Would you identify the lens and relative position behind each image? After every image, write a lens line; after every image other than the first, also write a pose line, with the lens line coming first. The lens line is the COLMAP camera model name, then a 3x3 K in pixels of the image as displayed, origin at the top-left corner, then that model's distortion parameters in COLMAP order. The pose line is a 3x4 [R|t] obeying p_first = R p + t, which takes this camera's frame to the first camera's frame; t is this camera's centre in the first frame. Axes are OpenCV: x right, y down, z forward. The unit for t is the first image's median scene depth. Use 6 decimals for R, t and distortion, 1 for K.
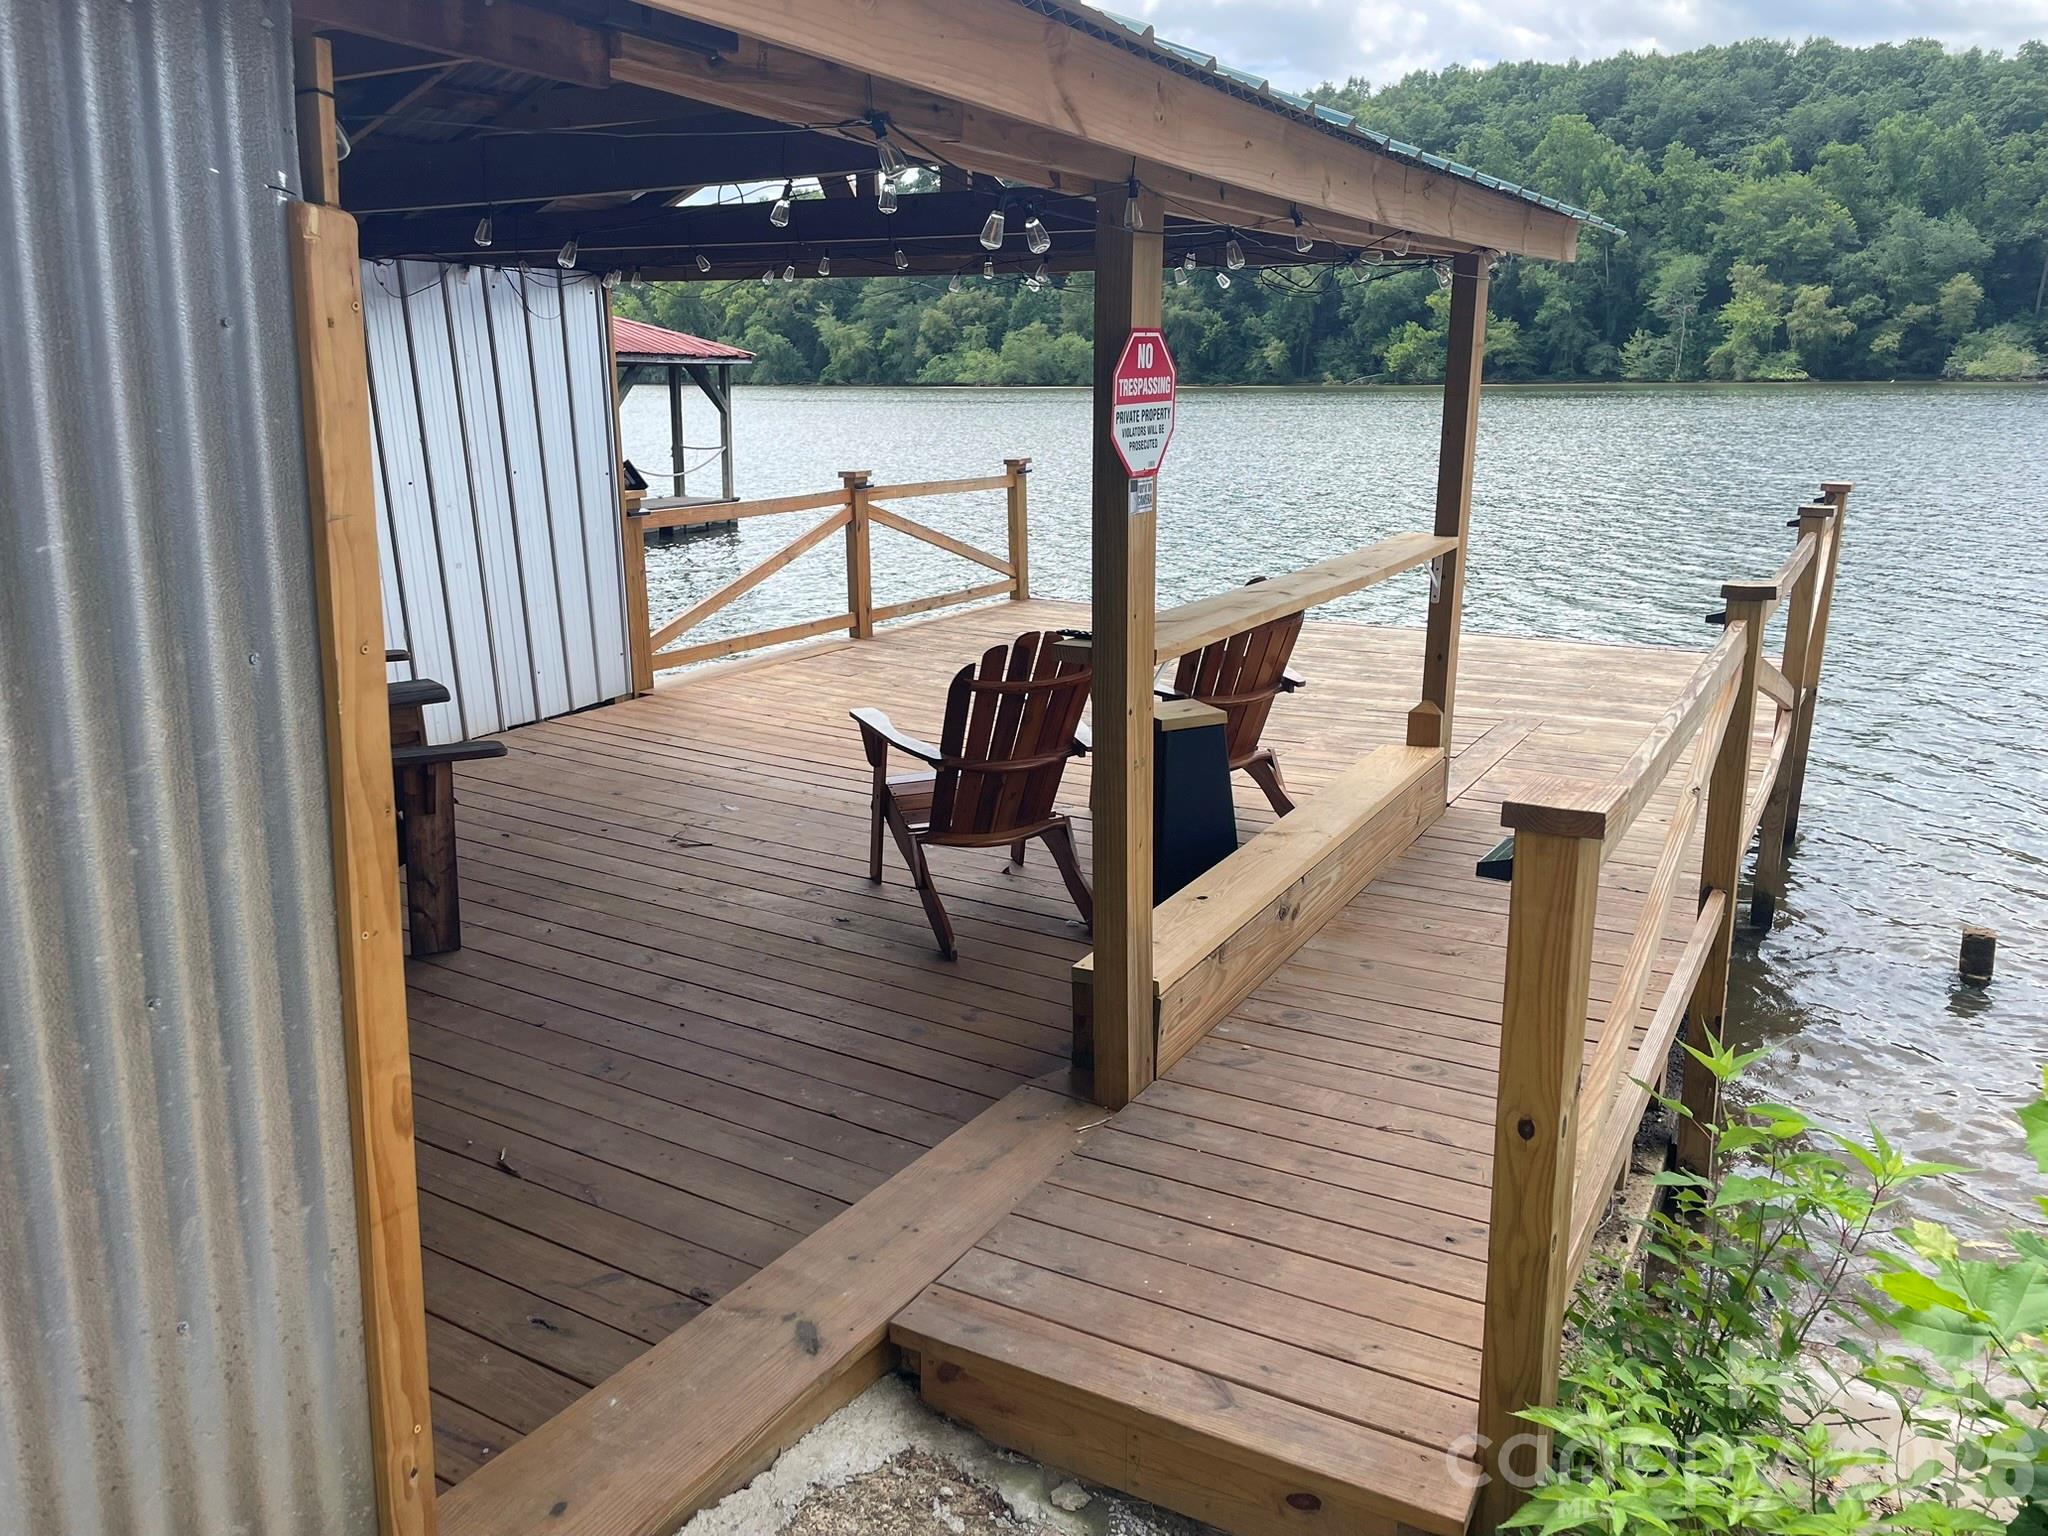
lens RADIAL K [[1550.8, 0, 1011.6], [0, 1550.8, 755.3], [0, 0, 1]] dist [0.095891, -0.119218]
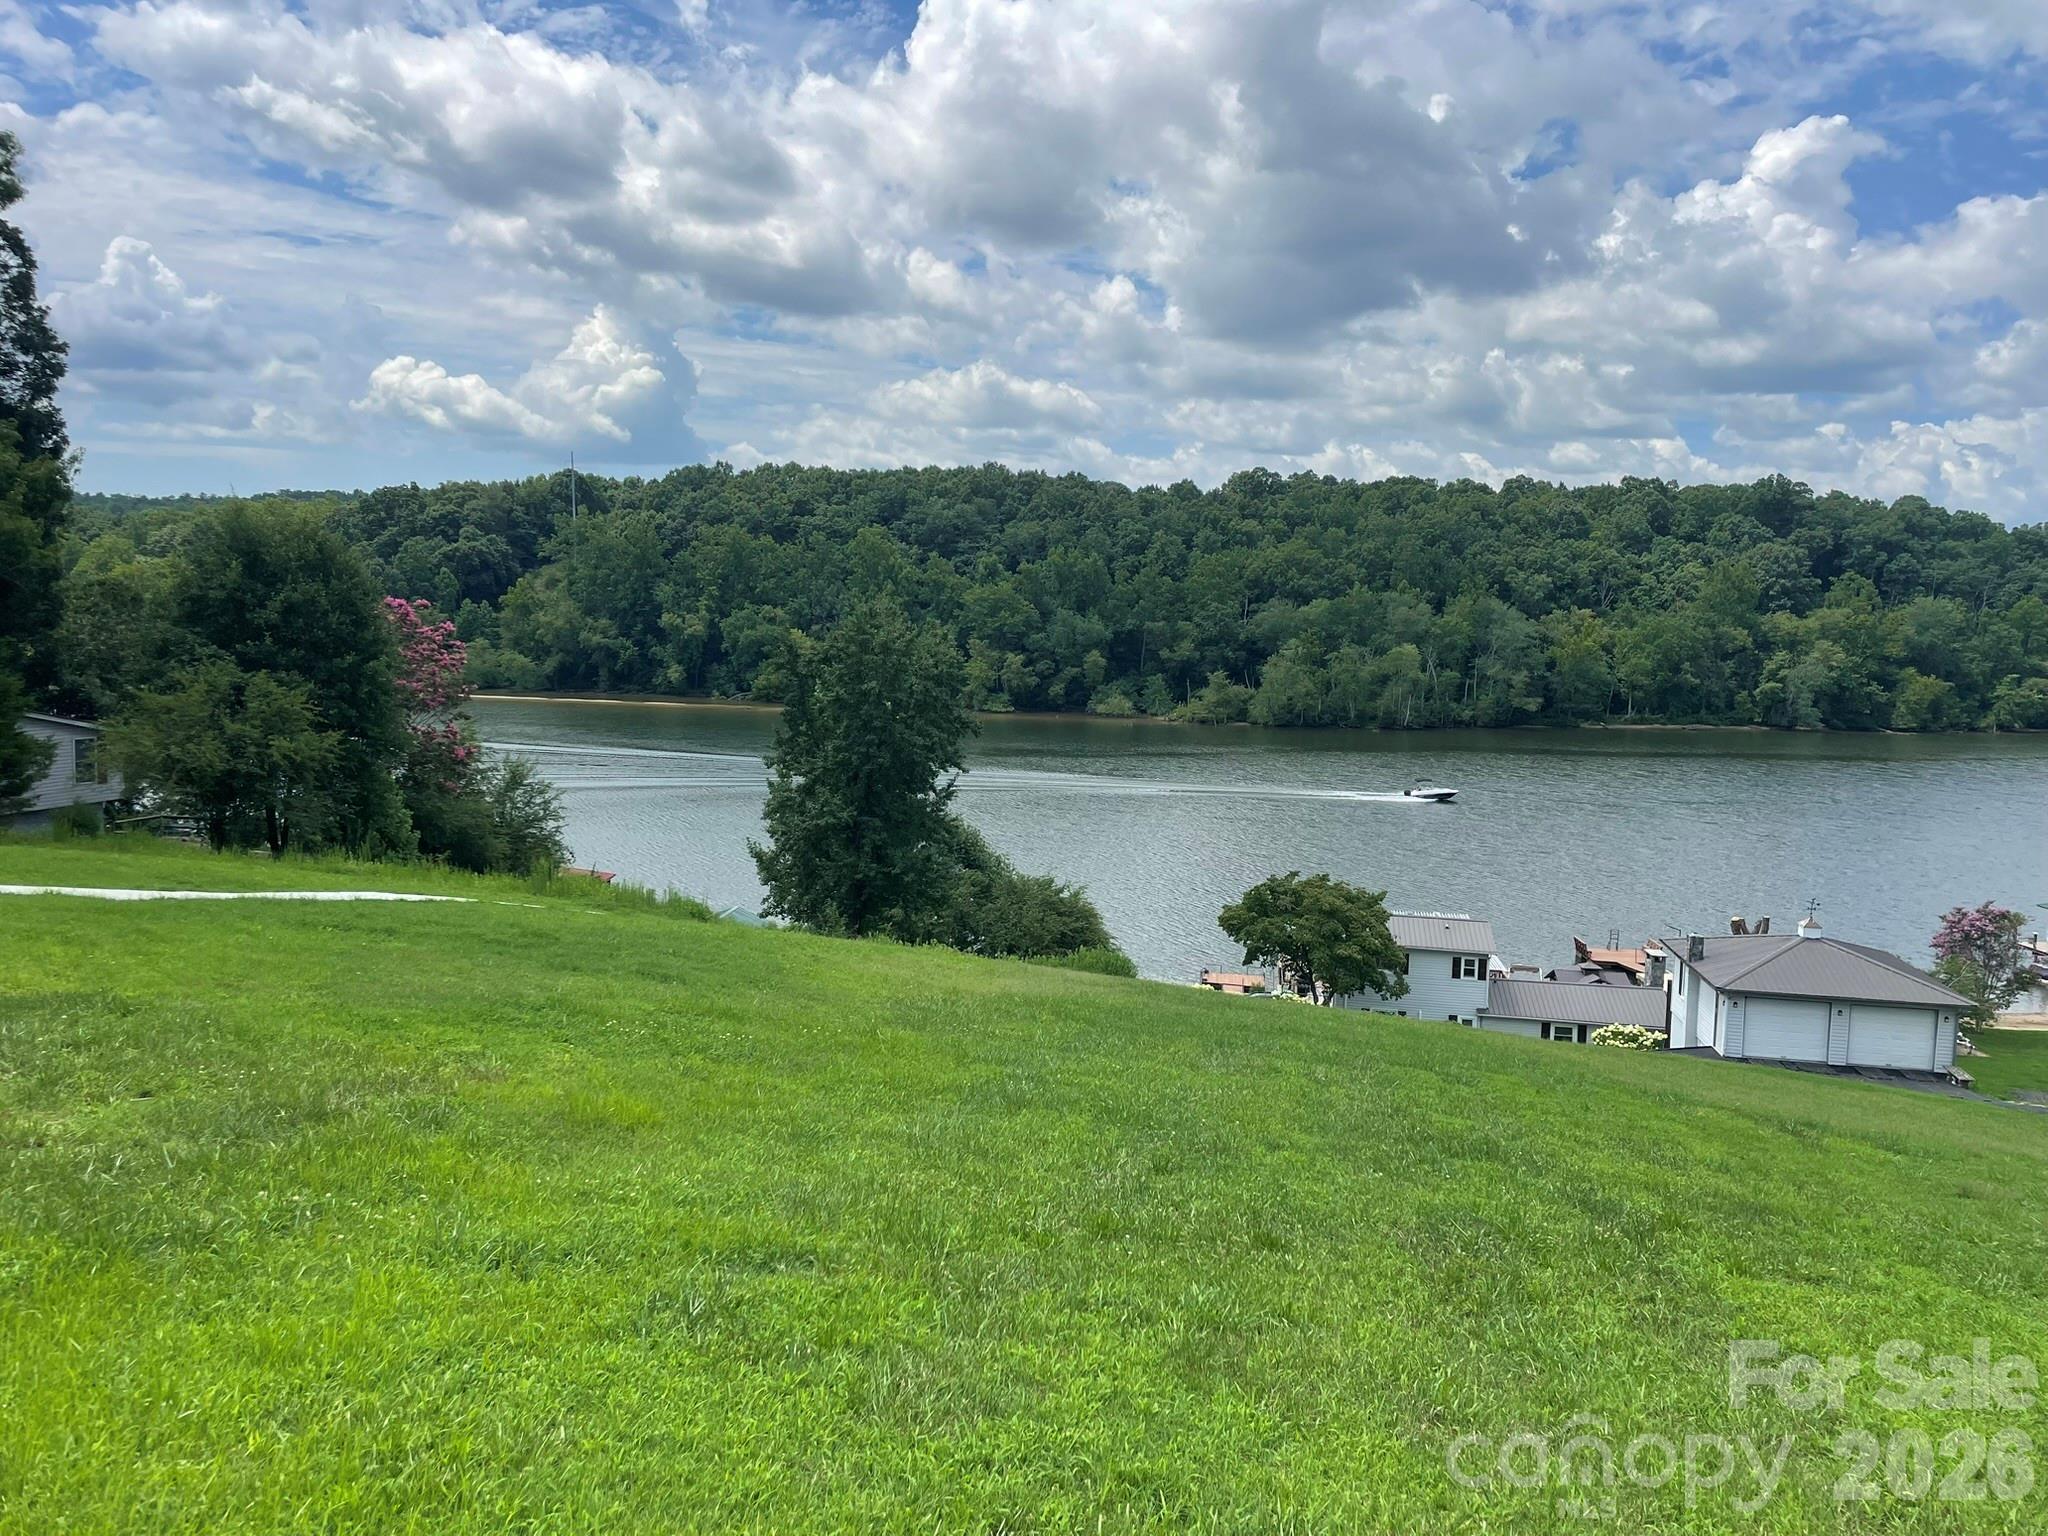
lens RADIAL K [[1515.3, 0, 1056.1], [0, 1515.3, 715.9], [0, 0, 1]] dist [0.095616, -0.151432]
pose [[0.909142, 0.004489, 0.416461, -0.093060], [0.063674, 0.986689, -0.149637, 0.001634], [-0.411589, 0.162559, 0.896755, -0.366455]]
